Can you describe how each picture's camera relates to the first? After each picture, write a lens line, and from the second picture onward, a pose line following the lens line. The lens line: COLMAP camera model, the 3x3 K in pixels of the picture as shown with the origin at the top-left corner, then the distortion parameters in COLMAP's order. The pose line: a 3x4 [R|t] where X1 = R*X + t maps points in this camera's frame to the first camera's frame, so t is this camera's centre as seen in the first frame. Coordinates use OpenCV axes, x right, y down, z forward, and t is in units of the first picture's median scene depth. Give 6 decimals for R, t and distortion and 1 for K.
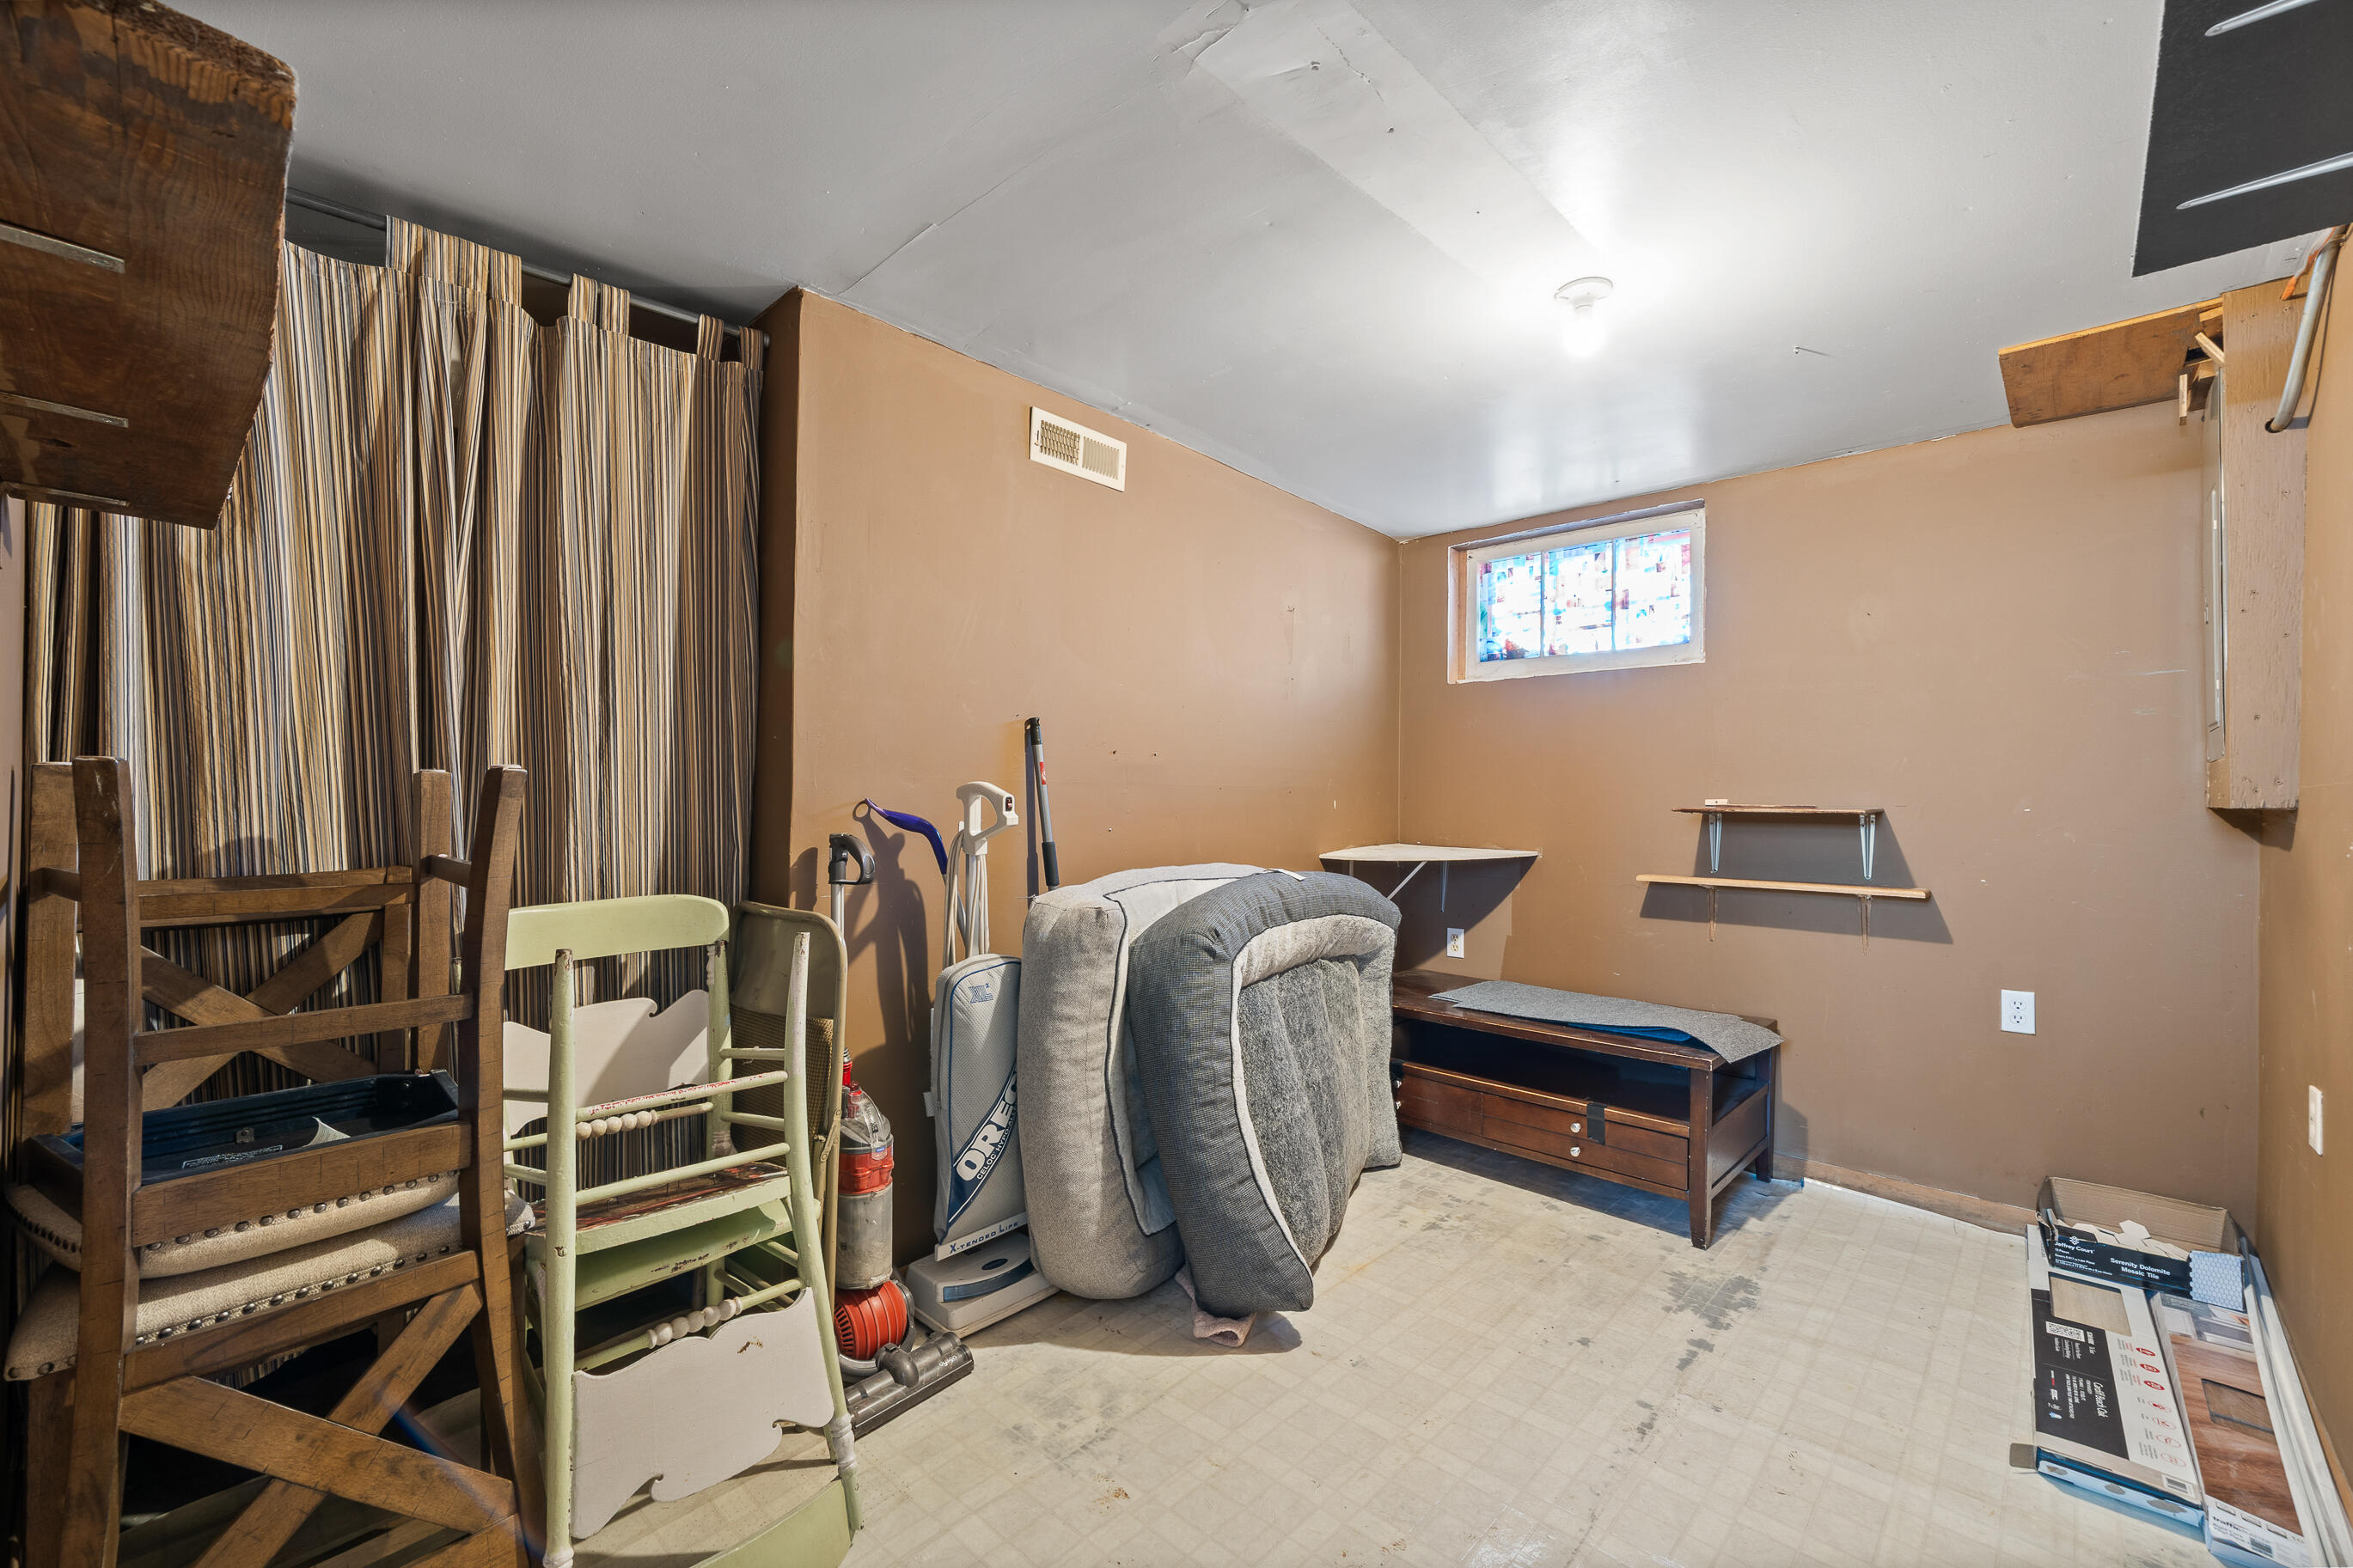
lens RADIAL K [[929.3, 0, 1182.1], [0, 929.3, 797.1], [0, 0, 1]] dist [0.001515, 0.000044]
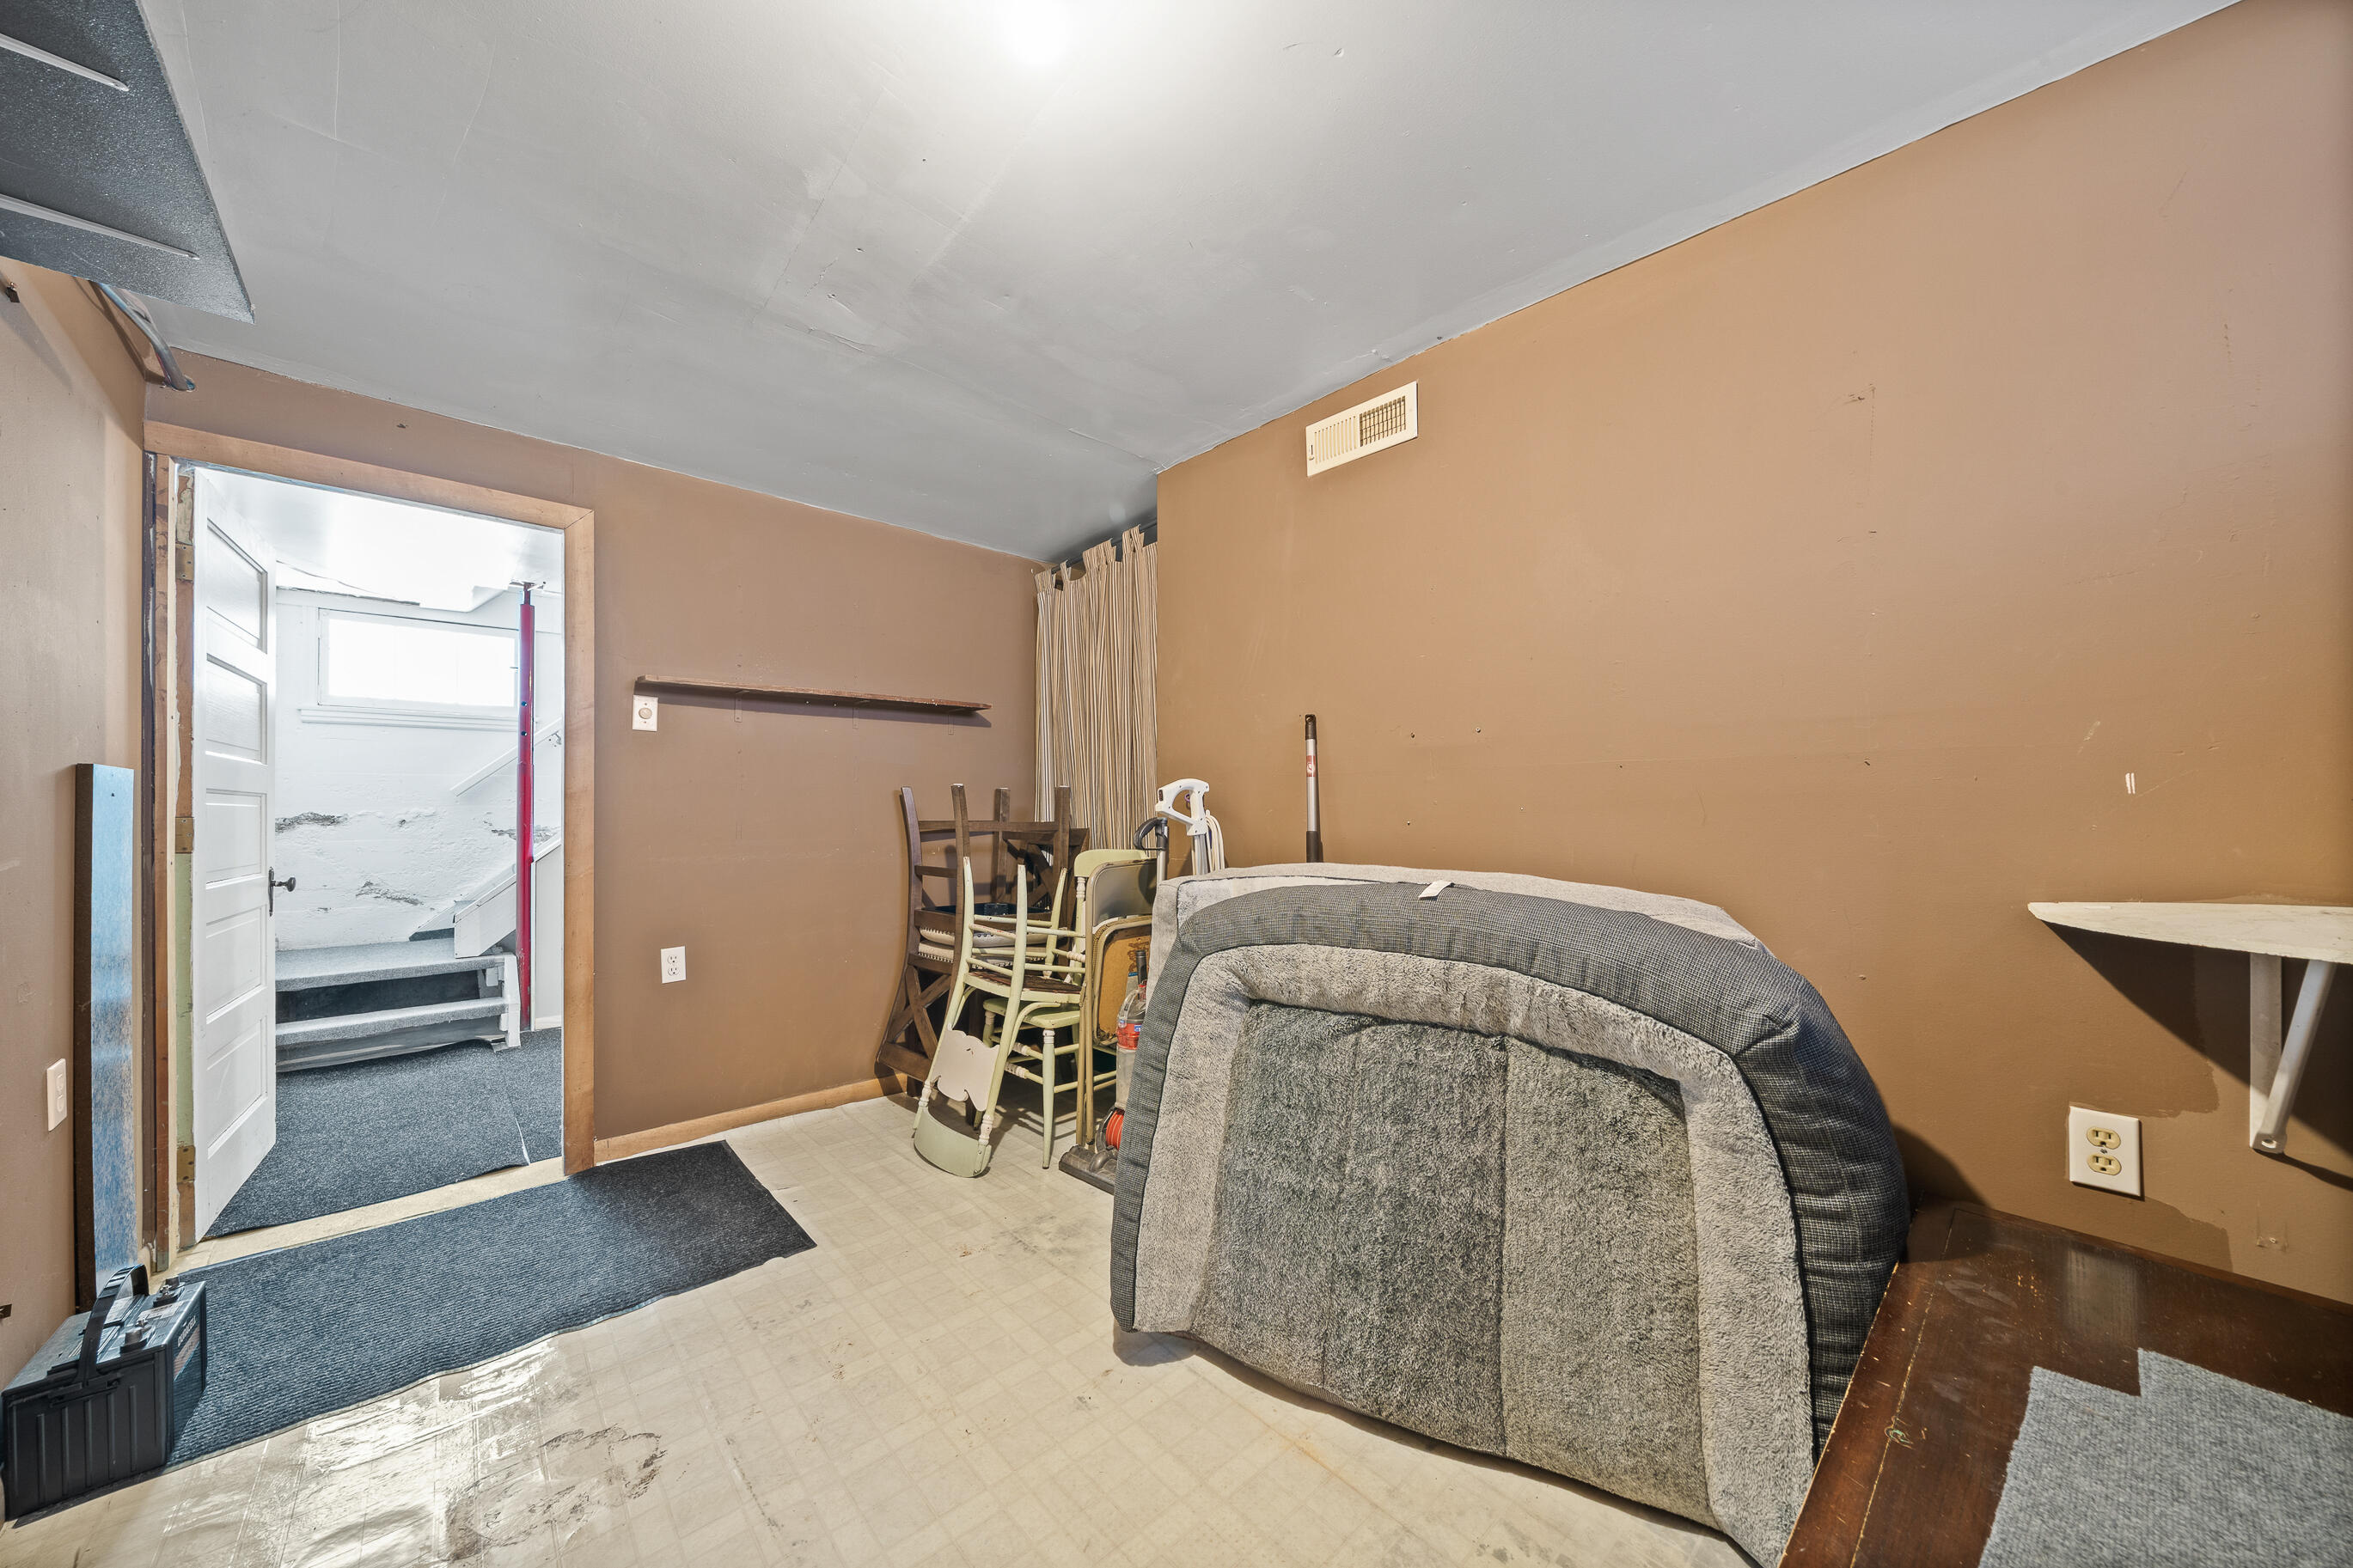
lens RADIAL K [[809.3, 0, 1182.7], [0, 809.3, 798.9], [0, 0, 1]] dist [0.000060, 0.000017]
pose [[-0.064417, -0.018125, -0.997758, 1.000249], [0.003139, 0.999826, -0.018365, 0.037306], [0.997918, -0.004315, -0.064349, 1.174404]]
